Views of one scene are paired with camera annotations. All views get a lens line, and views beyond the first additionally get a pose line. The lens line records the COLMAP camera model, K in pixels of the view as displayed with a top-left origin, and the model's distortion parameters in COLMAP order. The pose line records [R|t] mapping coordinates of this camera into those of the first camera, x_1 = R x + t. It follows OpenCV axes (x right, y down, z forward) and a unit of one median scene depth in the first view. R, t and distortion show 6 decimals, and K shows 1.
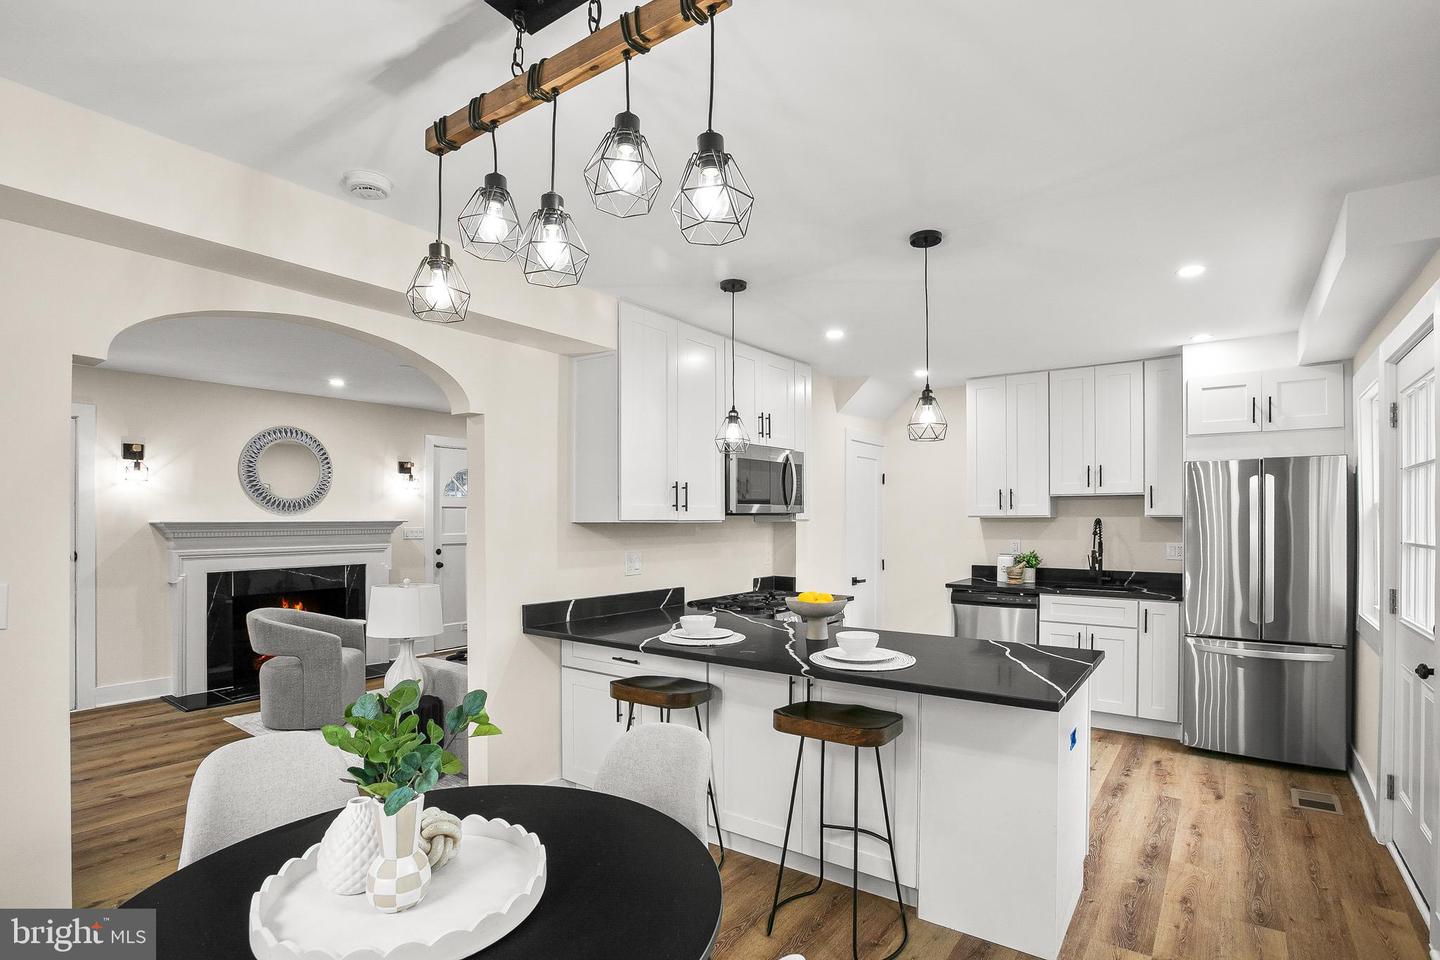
lens RADIAL K [[702.1, 0, 743.5], [0, 702.1, 519.0], [0, 0, 1]] dist [-0.037430, 0.016560]
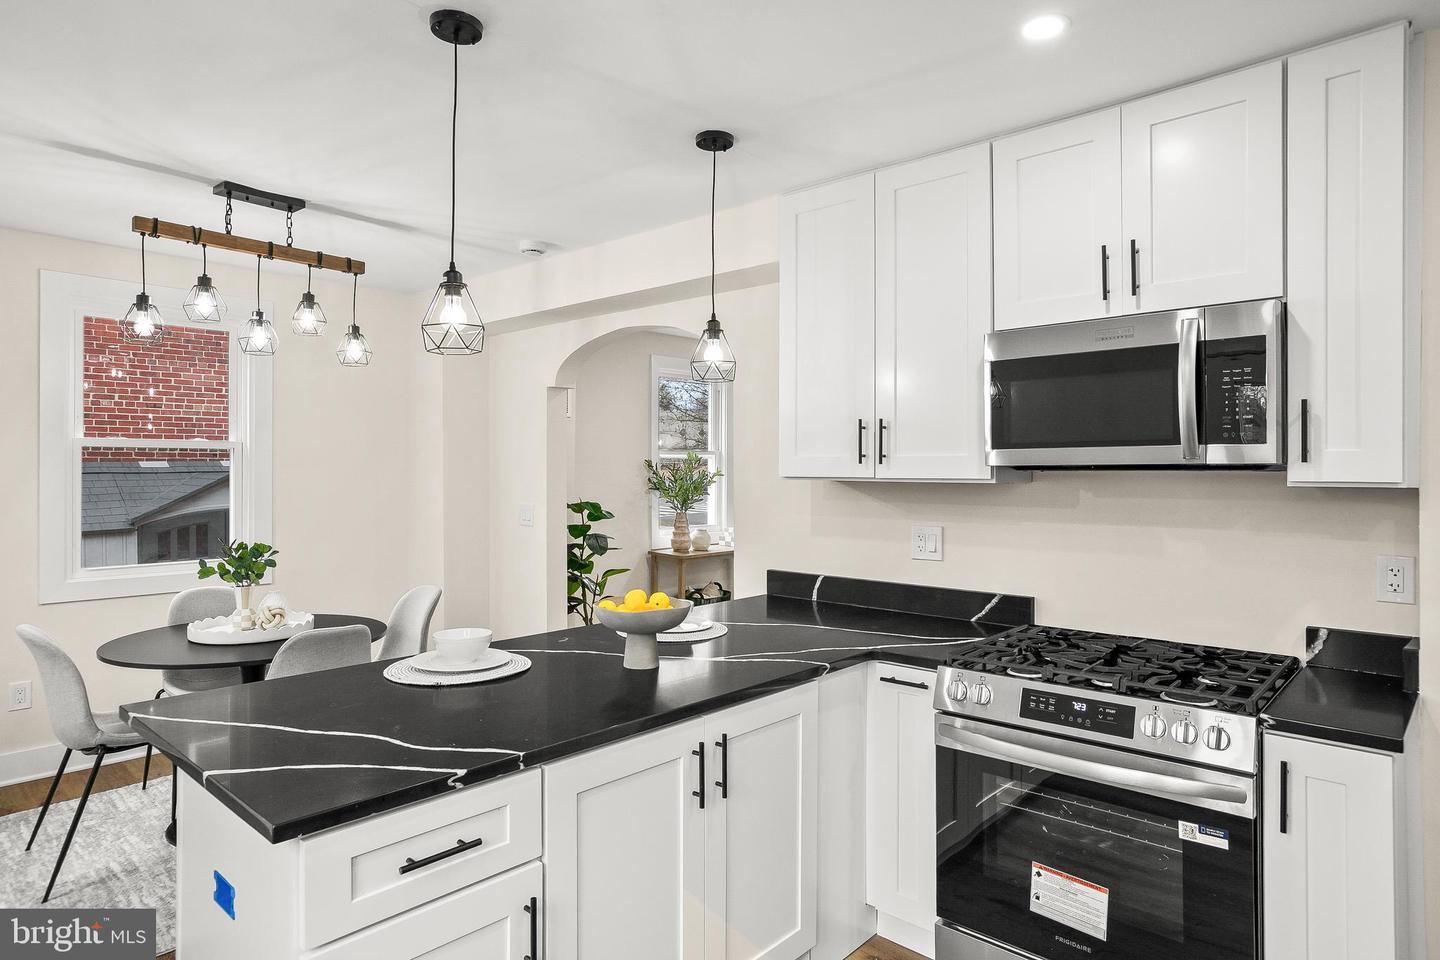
lens RADIAL K [[835.6, 0, 717.7], [0, 835.6, 466.3], [0, 0, 1]] dist [-0.014973, 0.004559]
pose [[-0.137863, -0.004885, -0.990439, 0.649347], [-0.001026, 0.999988, -0.004789, -0.005230], [0.990451, 0.000356, -0.137866, 0.901656]]
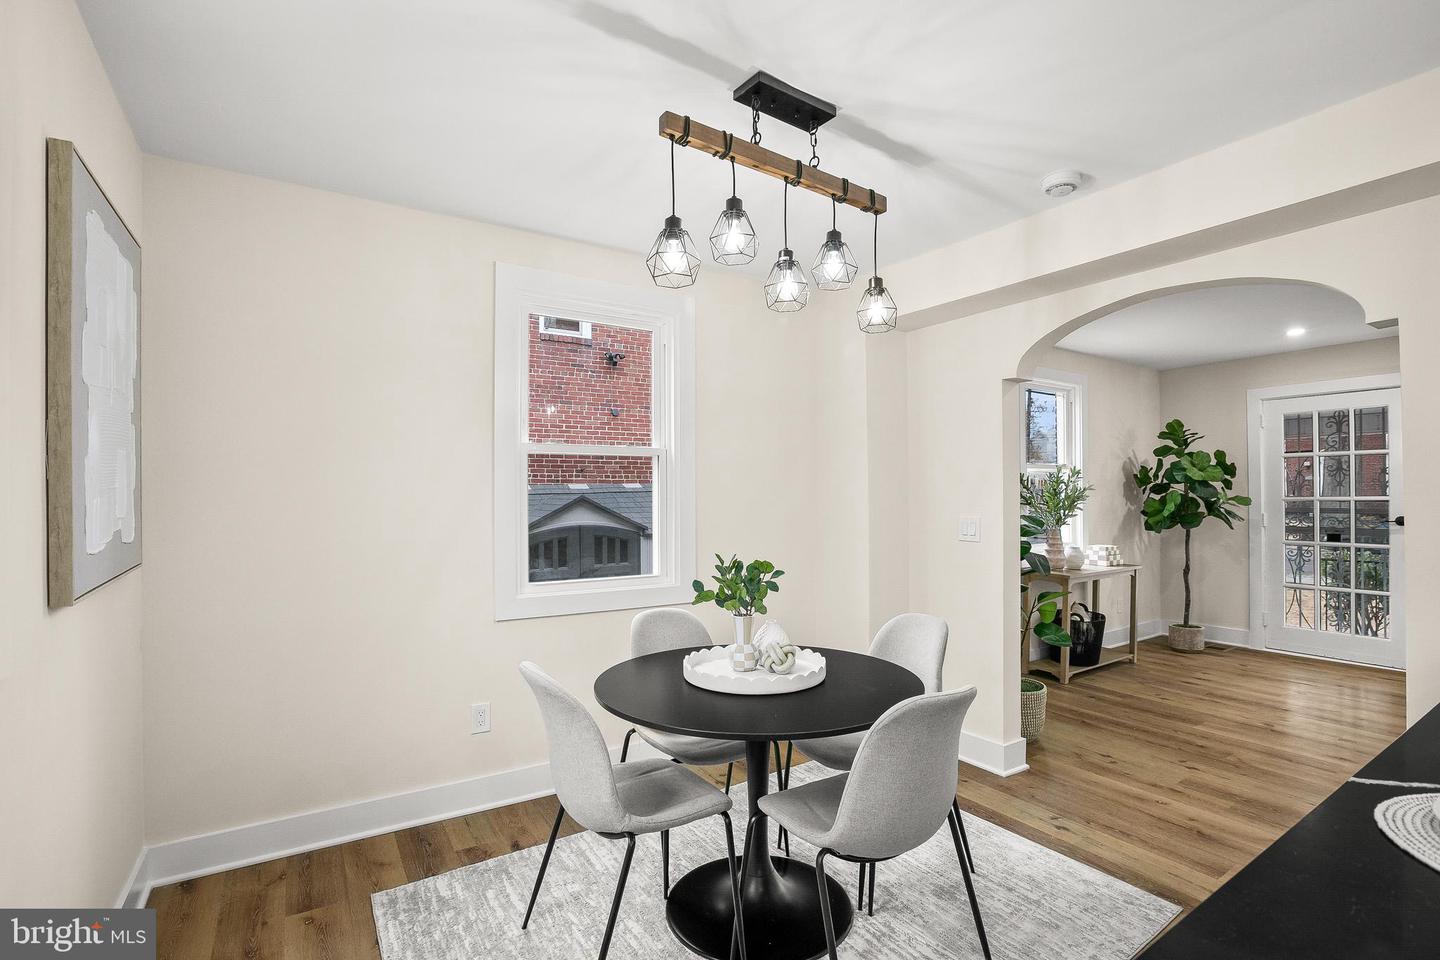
lens RADIAL K [[669.0, 0, 723.4], [0, 669.0, 499.7], [0, 0, 1]] dist [-0.065044, 0.016937]
pose [[-0.369782, 0.002068, -0.929116, 0.378478], [0.004727, 0.999989, 0.000344, 0.020557], [0.929107, -0.004265, -0.369788, 0.486304]]
